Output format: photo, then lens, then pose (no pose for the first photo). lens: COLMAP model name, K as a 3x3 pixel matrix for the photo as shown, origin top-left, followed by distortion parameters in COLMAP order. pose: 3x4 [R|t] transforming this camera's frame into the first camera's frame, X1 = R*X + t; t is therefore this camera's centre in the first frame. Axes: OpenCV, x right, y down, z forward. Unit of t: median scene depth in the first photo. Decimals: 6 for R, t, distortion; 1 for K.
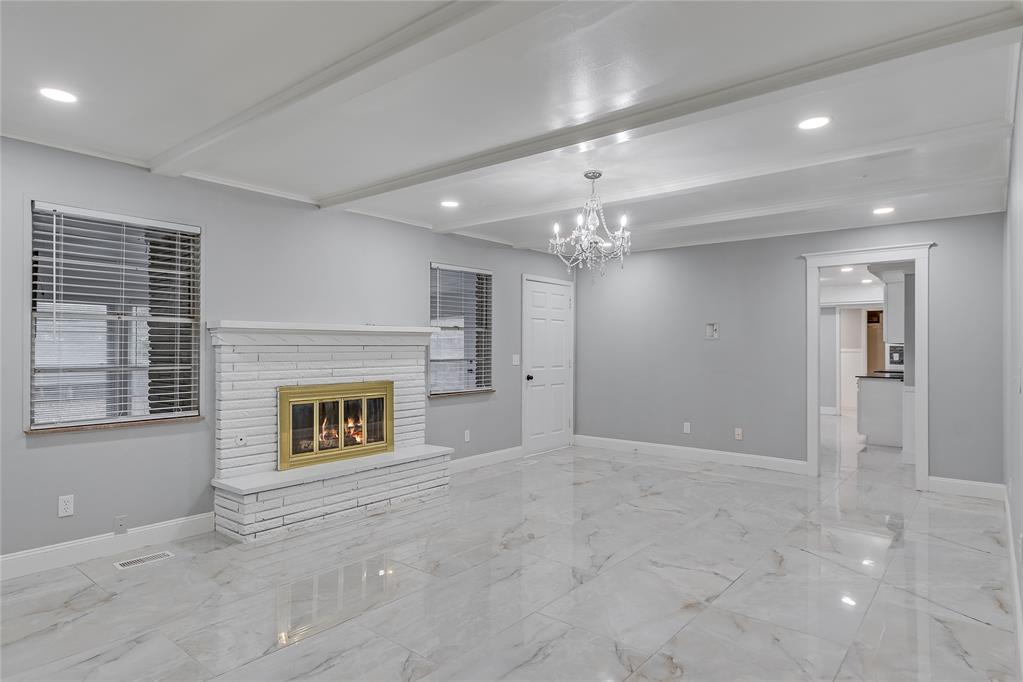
lens RADIAL K [[582.5, 0, 511.0], [0, 582.5, 340.1], [0, 0, 1]] dist [0.004704, 0.001275]
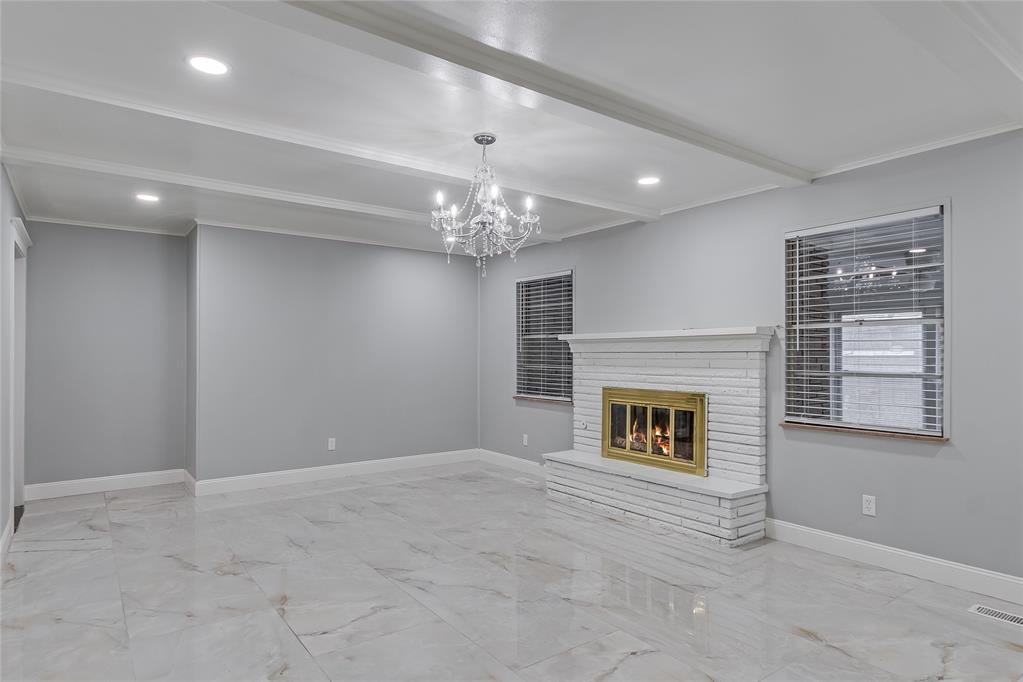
lens RADIAL K [[582.5, 0, 500.0], [0, 582.5, 365.0], [0, 0, 1]] dist [0.004704, 0.001275]
pose [[-0.252912, 0.017258, -0.967335, 0.747470], [0.010447, 0.999831, 0.015106, 0.013784], [0.967433, -0.006286, -0.253050, 1.010287]]
